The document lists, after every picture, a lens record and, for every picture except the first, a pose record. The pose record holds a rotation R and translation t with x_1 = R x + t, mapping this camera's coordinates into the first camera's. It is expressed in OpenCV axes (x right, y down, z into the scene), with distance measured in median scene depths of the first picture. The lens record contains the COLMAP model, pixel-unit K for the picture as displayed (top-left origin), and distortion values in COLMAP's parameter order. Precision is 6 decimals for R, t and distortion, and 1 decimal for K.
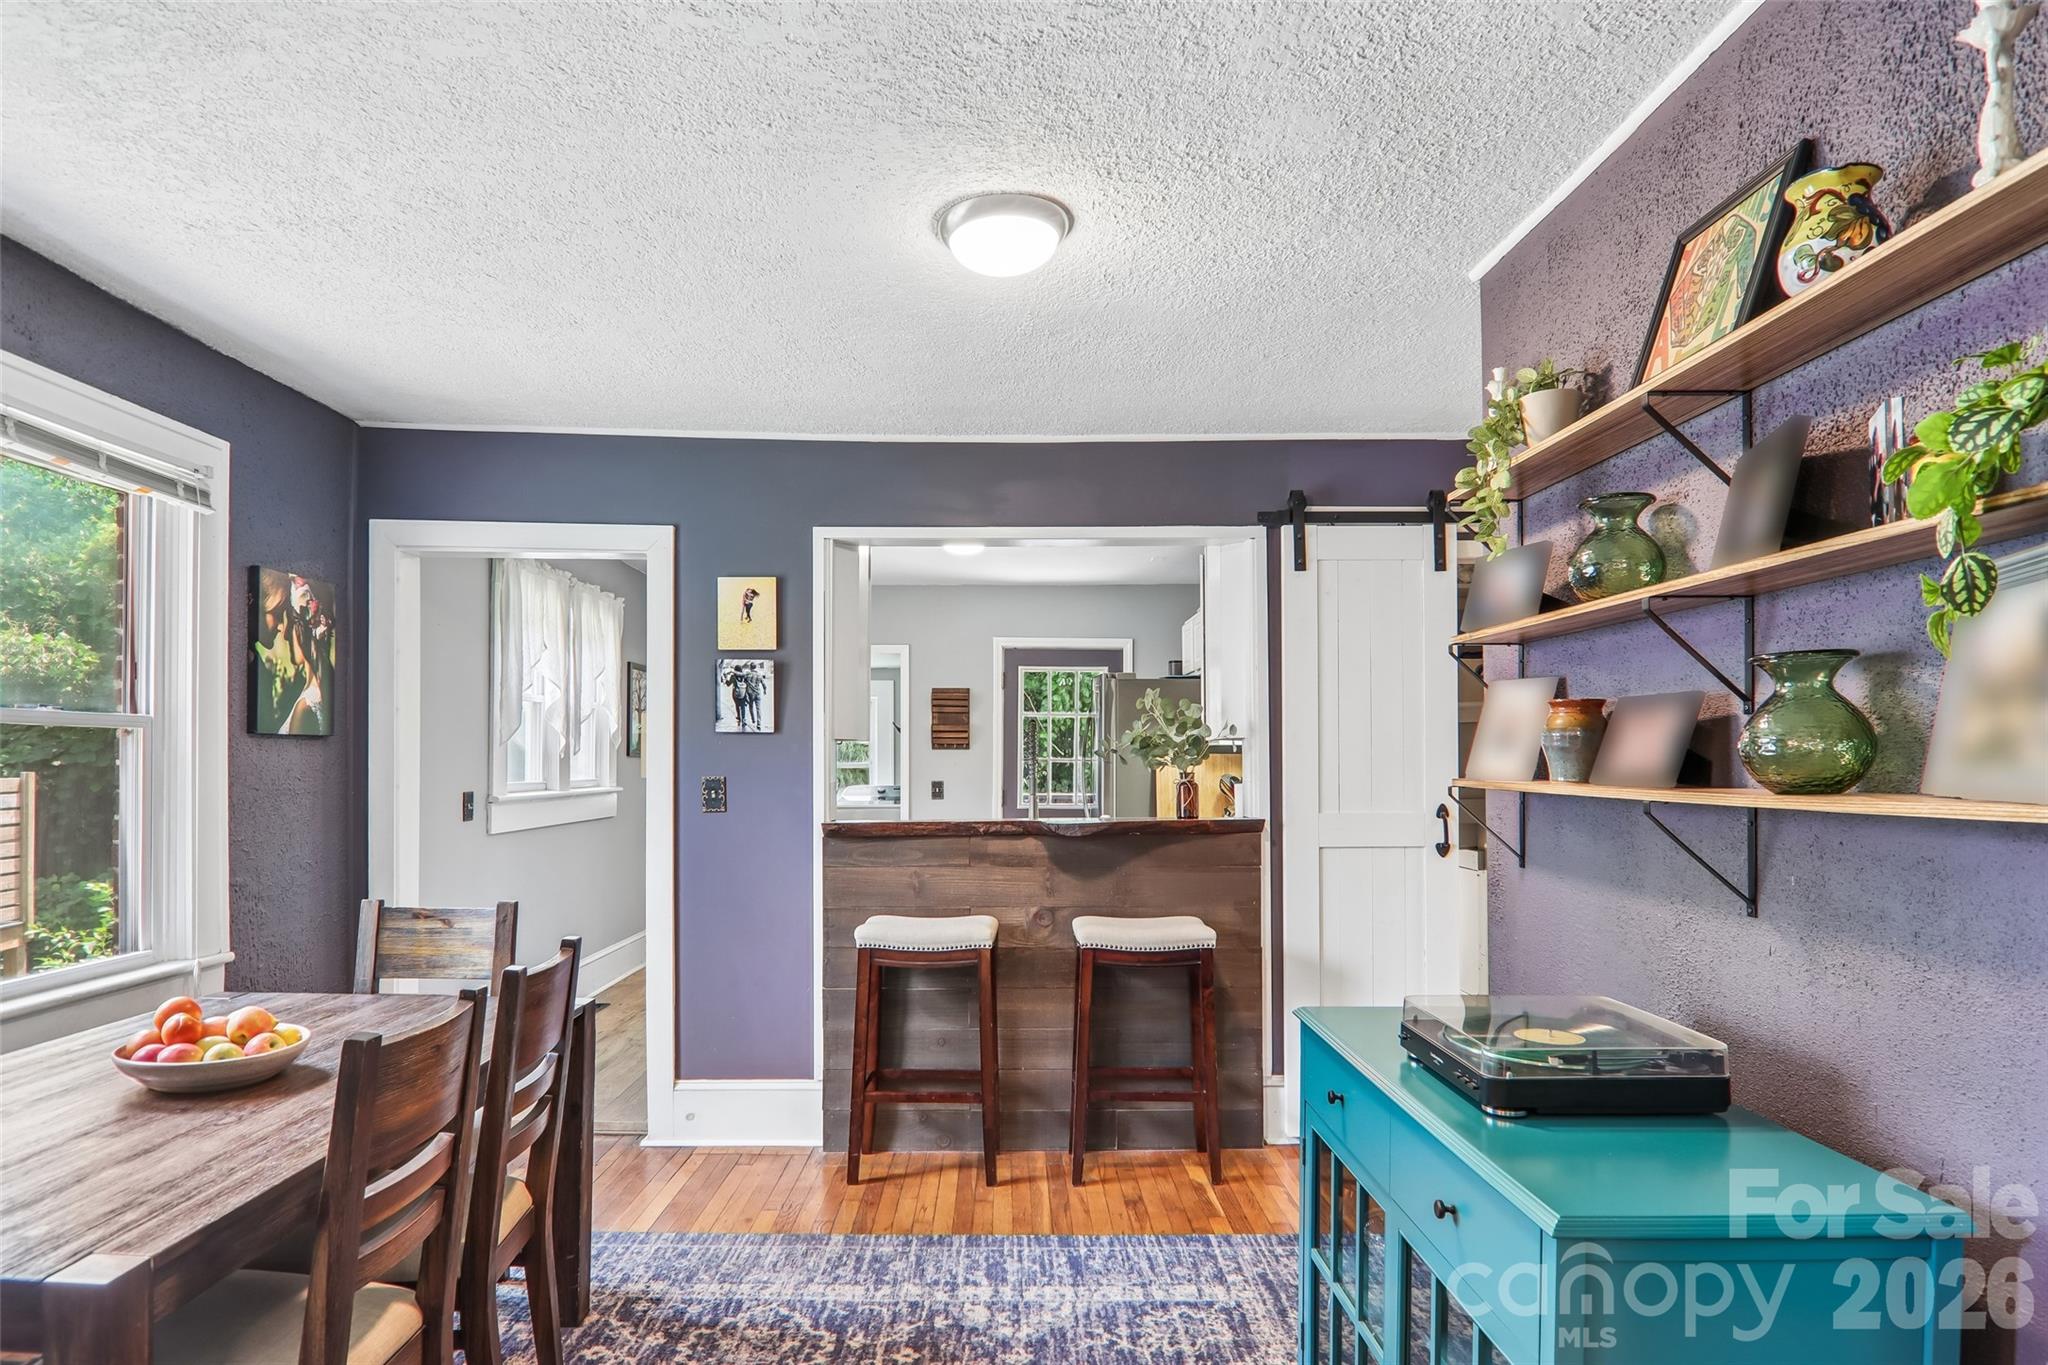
lens RADIAL K [[1145.1, 0, 1044.6], [0, 1145.1, 743.2], [0, 0, 1]] dist [0.008985, -0.019085]
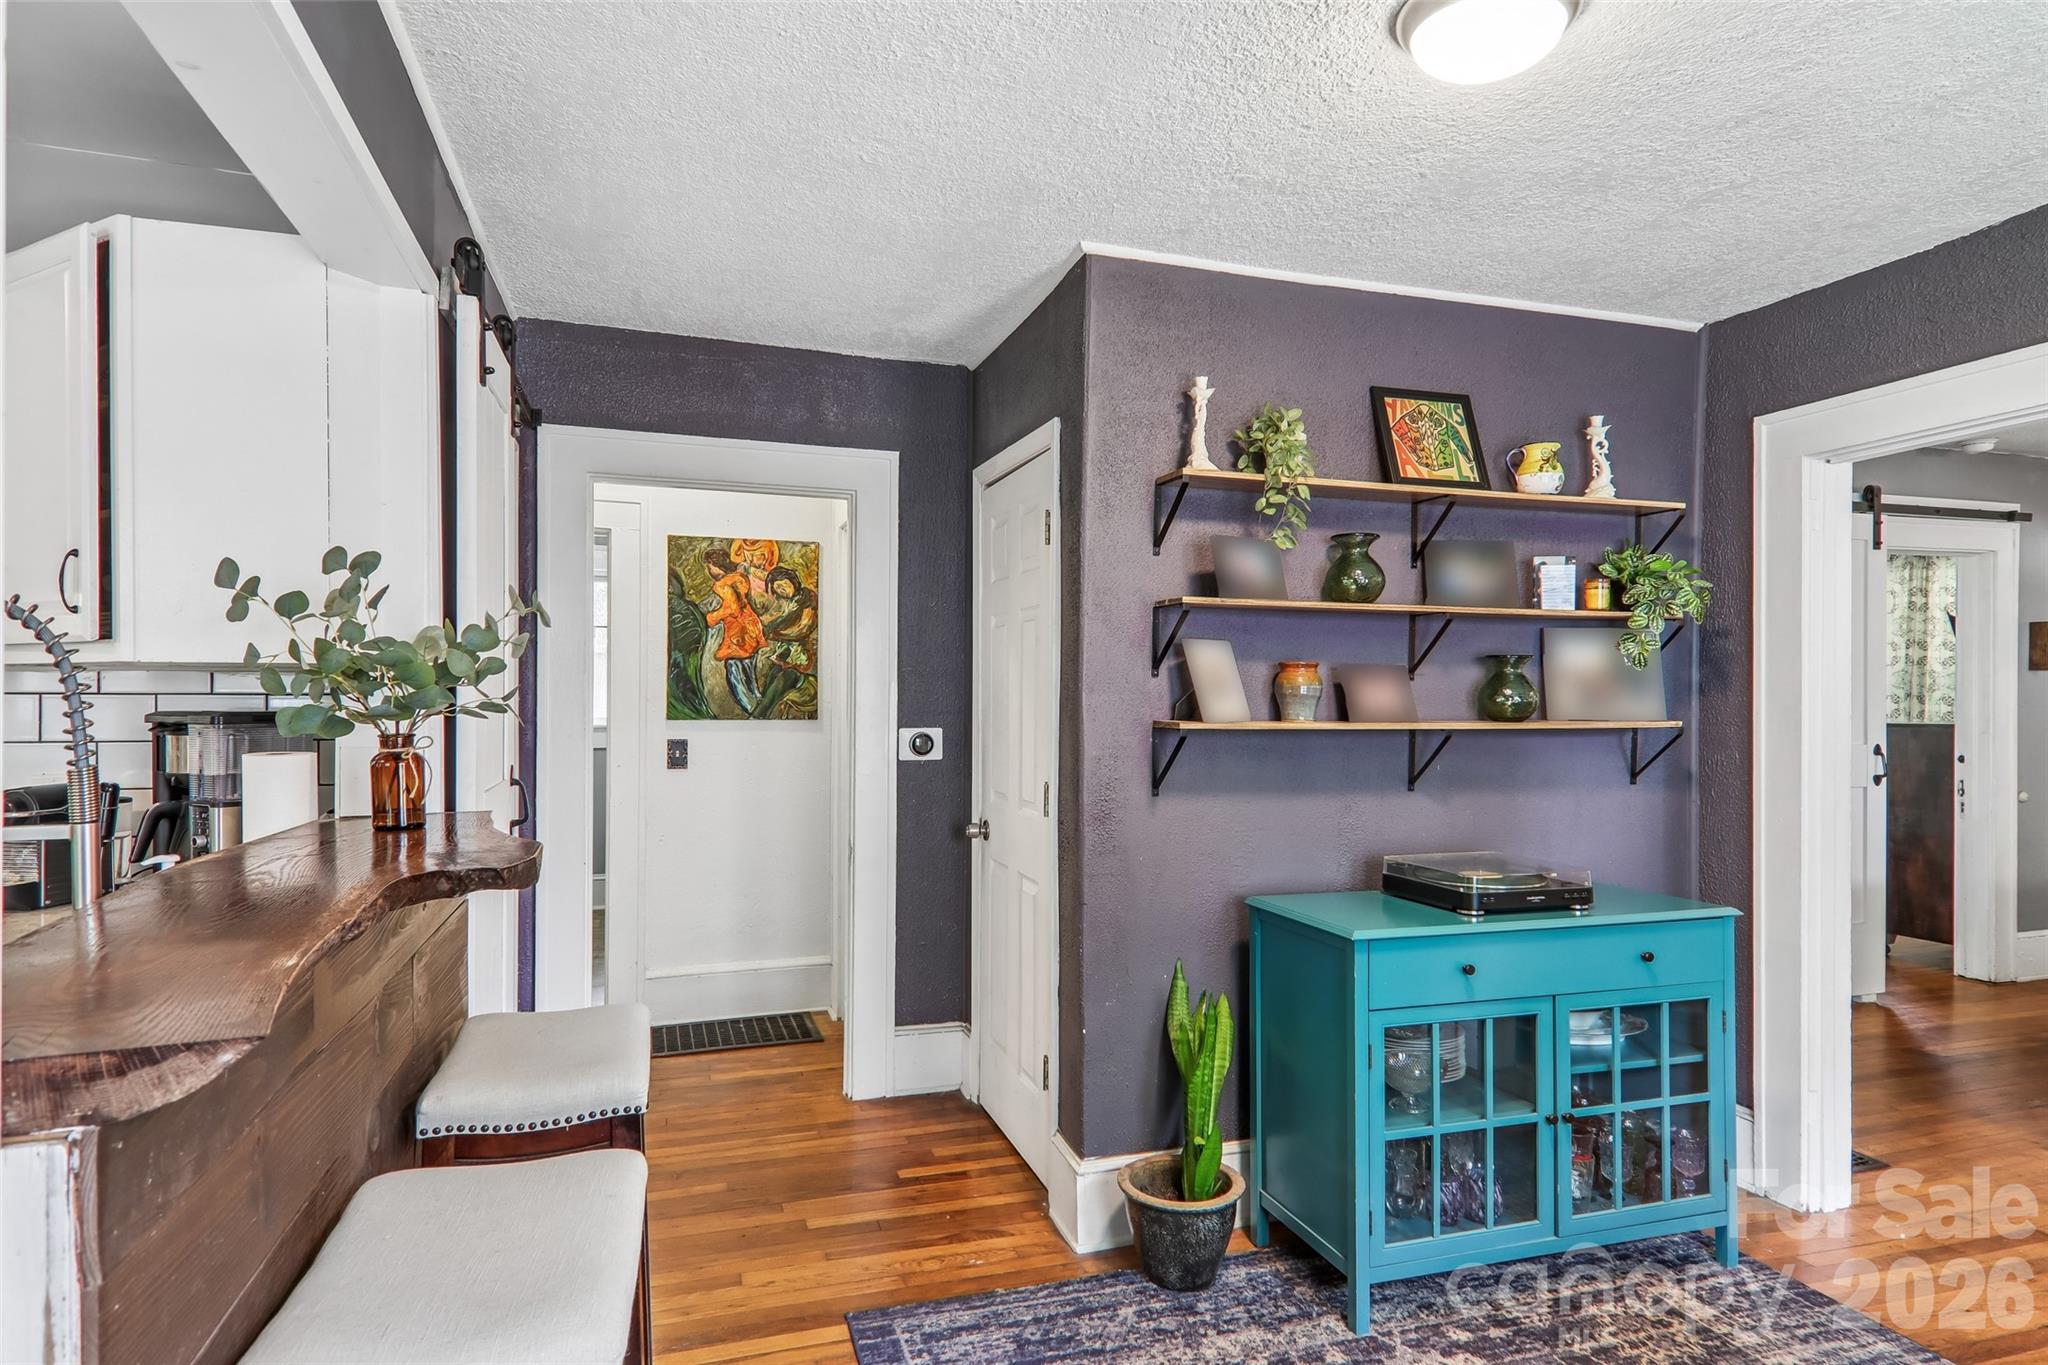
lens RADIAL K [[1119.9, 0, 999.6], [0, 1119.9, 698.2], [0, 0, 1]] dist [0.025334, -0.010334]
pose [[-0.250139, -0.003284, 0.968204, -0.464869], [-0.015675, 0.999877, -0.000658, 0.007320], [-0.968083, -0.015341, -0.250159, 1.012673]]
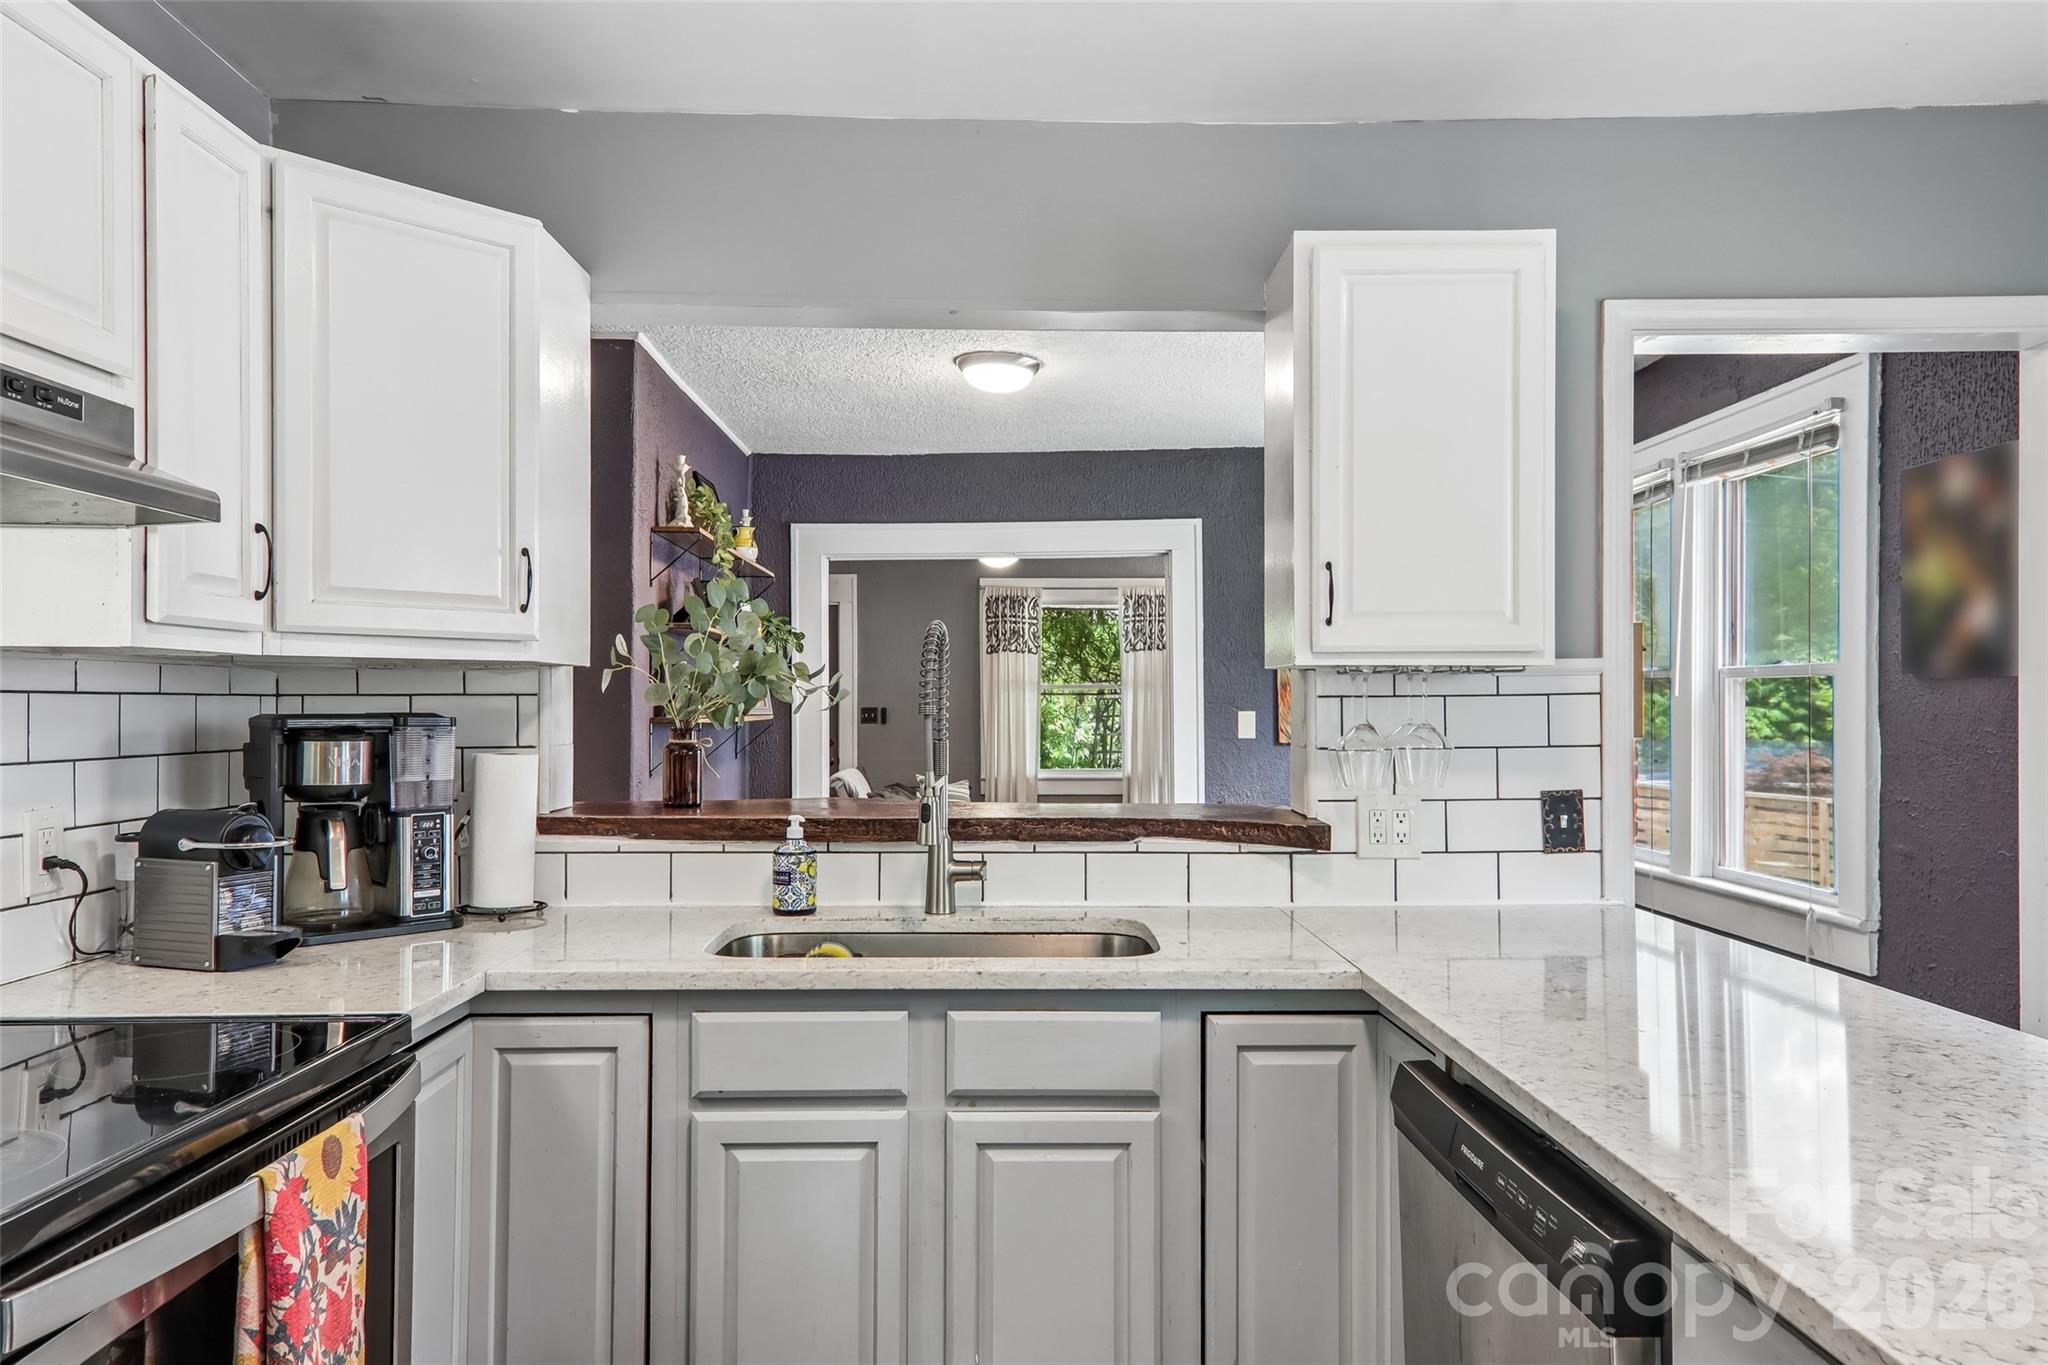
lens RADIAL K [[1369.8, 0, 1043.2], [0, 1369.8, 679.9], [0, 0, 1]] dist [0.049359, -0.010448]
pose [[-0.999897, 0.001348, 0.014318, -0.090306], [0.000908, 0.999528, -0.030697, 0.025915], [-0.014353, -0.030681, -0.999426, 1.934308]]
